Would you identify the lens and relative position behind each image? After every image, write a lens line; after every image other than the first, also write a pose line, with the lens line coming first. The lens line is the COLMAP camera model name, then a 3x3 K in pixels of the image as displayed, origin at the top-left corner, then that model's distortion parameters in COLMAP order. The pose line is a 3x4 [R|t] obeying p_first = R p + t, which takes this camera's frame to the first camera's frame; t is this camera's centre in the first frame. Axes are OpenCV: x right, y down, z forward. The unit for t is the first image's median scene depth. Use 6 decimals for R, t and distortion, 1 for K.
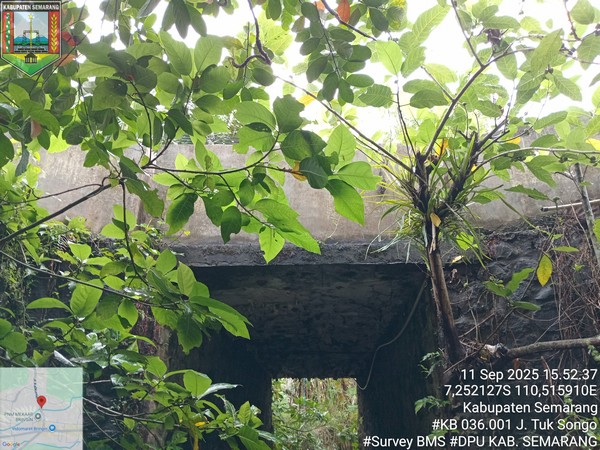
lens RADIAL K [[449.3, 0, 300.0], [0, 449.3, 225.0], [0, 0, 1]] dist [0.050936, -0.103815]
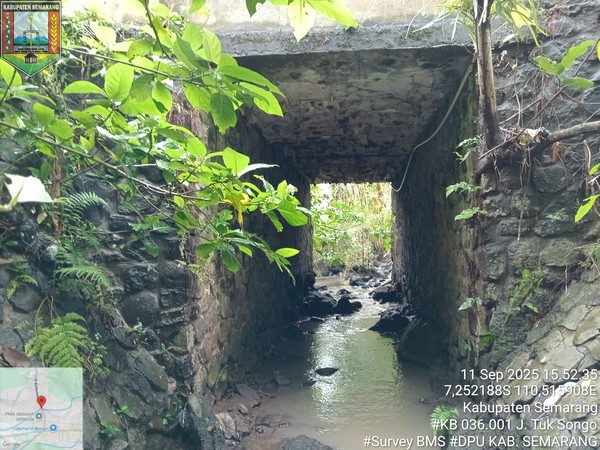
lens RADIAL K [[449.3, 0, 300.0], [0, 449.3, 225.0], [0, 0, 1]] dist [0.050936, -0.103815]
pose [[0.996461, -0.002536, -0.084019, 0.005695], [0.035358, 0.919457, 0.391597, 0.048822], [0.076258, -0.393182, 0.916293, -0.006348]]
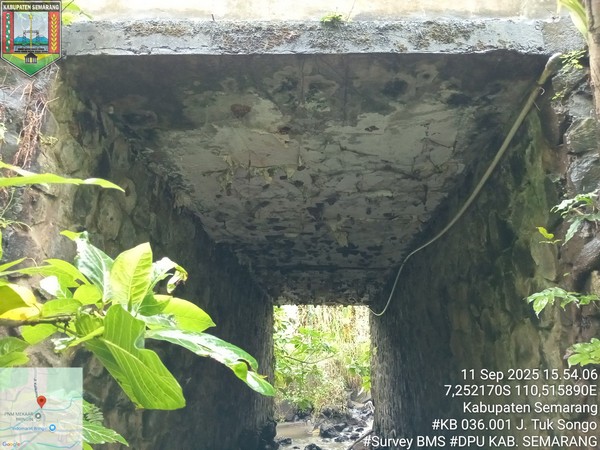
lens RADIAL K [[449.3, 0, 300.0], [0, 449.3, 225.0], [0, 0, 1]] dist [0.050936, -0.103815]
pose [[0.999890, 0.006868, -0.013174, 0.000982], [-0.005150, 0.991983, 0.126268, 0.219116], [0.013935, -0.126186, 0.991909, 0.439575]]
